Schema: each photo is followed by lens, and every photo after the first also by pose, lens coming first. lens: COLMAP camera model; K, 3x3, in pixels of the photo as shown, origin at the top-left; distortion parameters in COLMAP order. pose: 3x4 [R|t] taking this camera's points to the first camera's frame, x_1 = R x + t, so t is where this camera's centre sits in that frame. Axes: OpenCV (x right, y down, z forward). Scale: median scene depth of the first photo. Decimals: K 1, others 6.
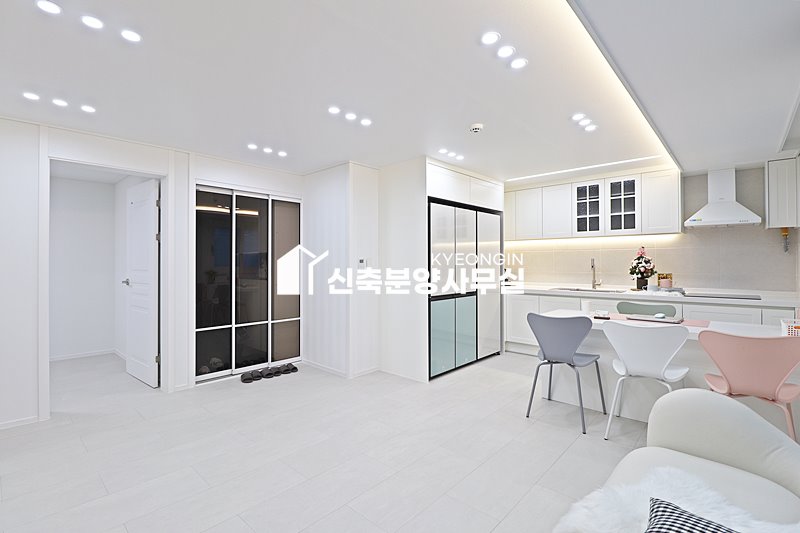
lens RADIAL K [[369.7, 0, 401.3], [0, 369.7, 260.1], [0, 0, 1]] dist [-0.006497, -0.007891]
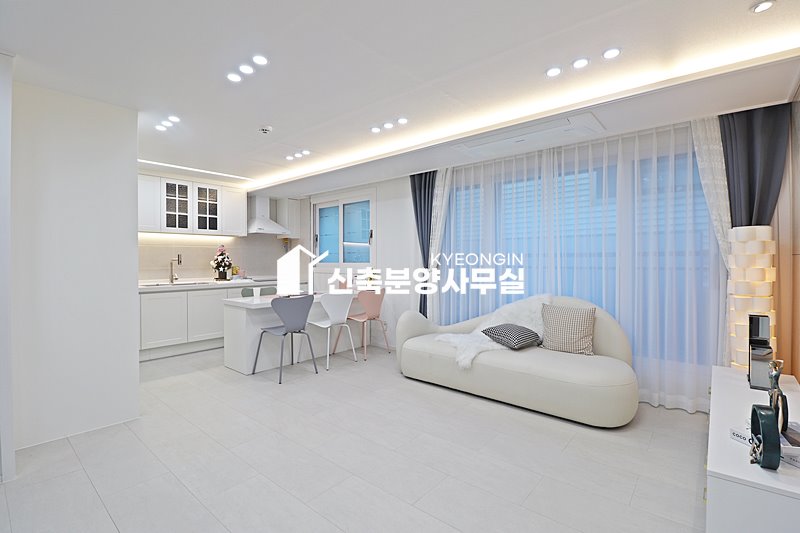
lens RADIAL K [[369.7, 0, 400.4], [0, 369.7, 265.1], [0, 0, 1]] dist [-0.006497, -0.007891]
pose [[-0.031546, -0.010277, 0.999449, -0.598585], [-0.001469, 0.999947, 0.010236, 0.016265], [-0.999501, -0.001145, -0.031559, 0.435999]]
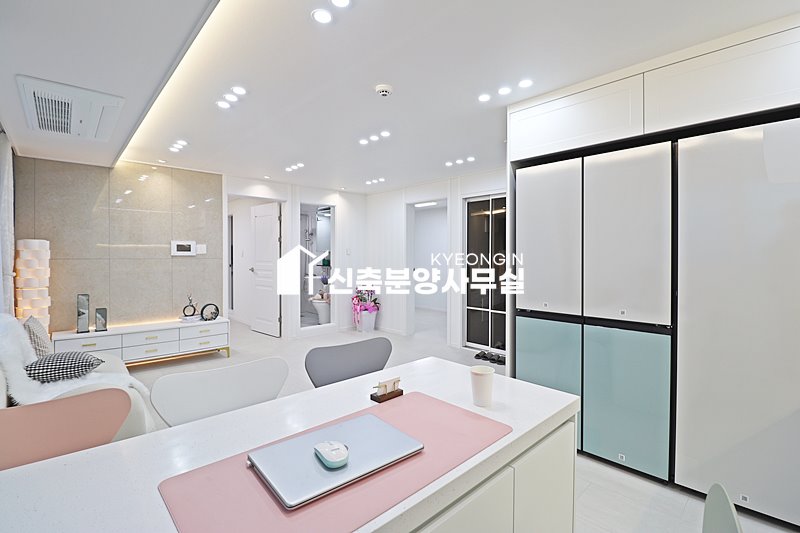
lens RADIAL K [[369.7, 0, 400.8], [0, 369.7, 261.0], [0, 0, 1]] dist [-0.006497, -0.007891]
pose [[-0.074888, 0.016105, -0.997062, 0.685276], [0.003581, 0.999867, 0.015881, -0.000060], [0.997185, -0.002382, -0.074936, 0.746689]]
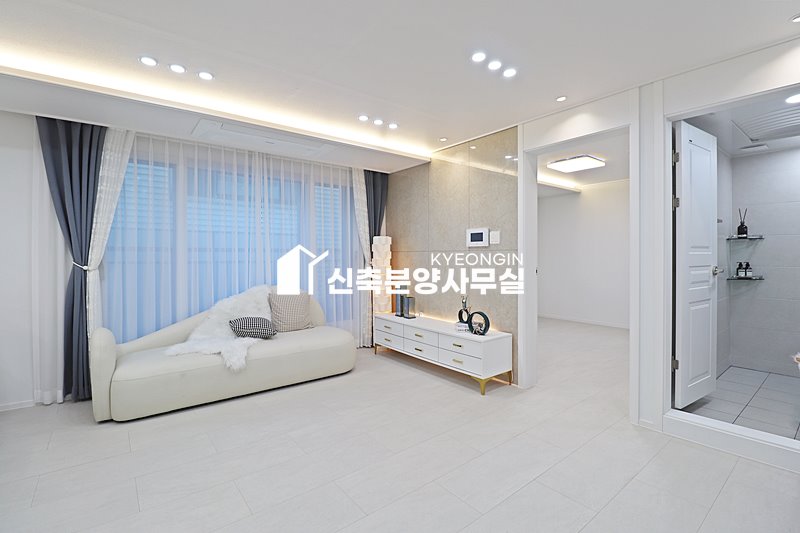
lens RADIAL K [[369.7, 0, 393.4], [0, 369.7, 258.8], [0, 0, 1]] dist [-0.006497, -0.007891]
pose [[-0.987032, 0.002995, 0.160497, -0.257455], [0.003160, 0.999995, 0.000776, 0.025032], [-0.160494, 0.001274, -0.987036, 0.908761]]
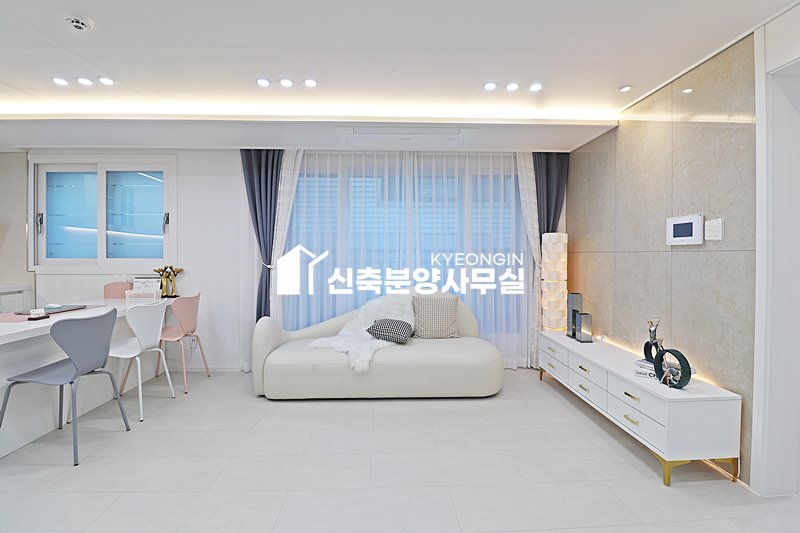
lens RADIAL K [[369.7, 0, 398.1], [0, 369.7, 258.1], [0, 0, 1]] dist [-0.006497, -0.007891]
pose [[-0.702097, -0.005332, 0.712061, -0.397270], [-0.003105, 0.999985, 0.004427, 0.016256], [-0.712074, 0.000897, -0.702104, 0.713462]]
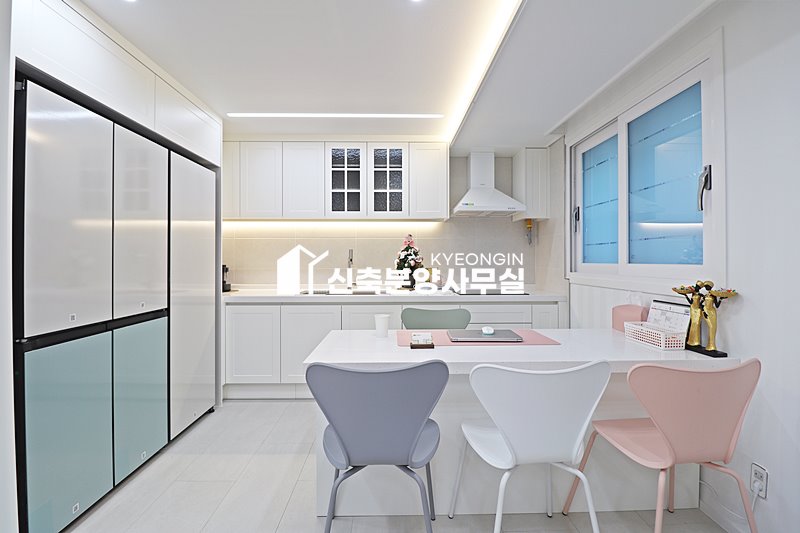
lens RADIAL K [[369.7, 0, 397.8], [0, 369.7, 259.0], [0, 0, 1]] dist [-0.006497, -0.007891]
pose [[0.728992, 0.004759, 0.684506, 0.090660], [-0.003399, 0.999989, -0.003332, 0.018672], [-0.684514, 0.000103, 0.729000, 0.433196]]
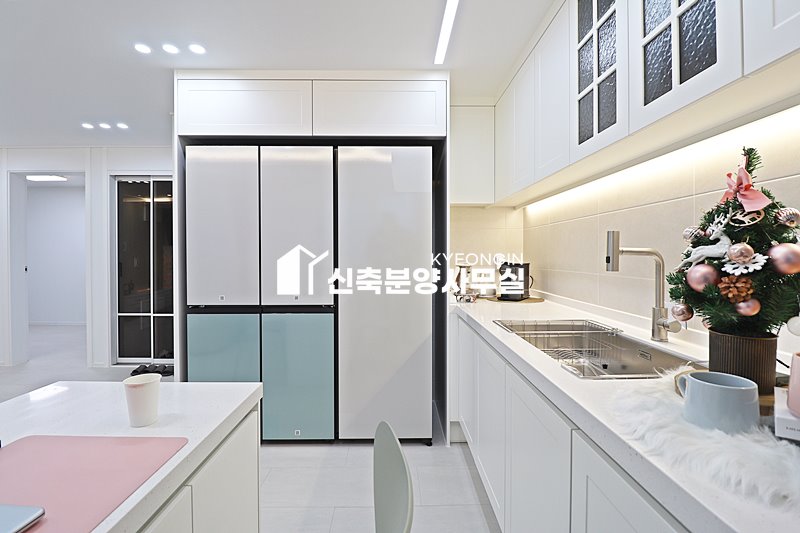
lens RADIAL K [[369.7, 0, 401.3], [0, 369.7, 261.5], [0, 0, 1]] dist [-0.006497, -0.007891]
pose [[0.688695, 0.014772, -0.724900, 0.661271], [-0.001621, 0.999821, 0.018835, 0.015032], [0.725049, -0.011796, 0.688596, 0.749699]]
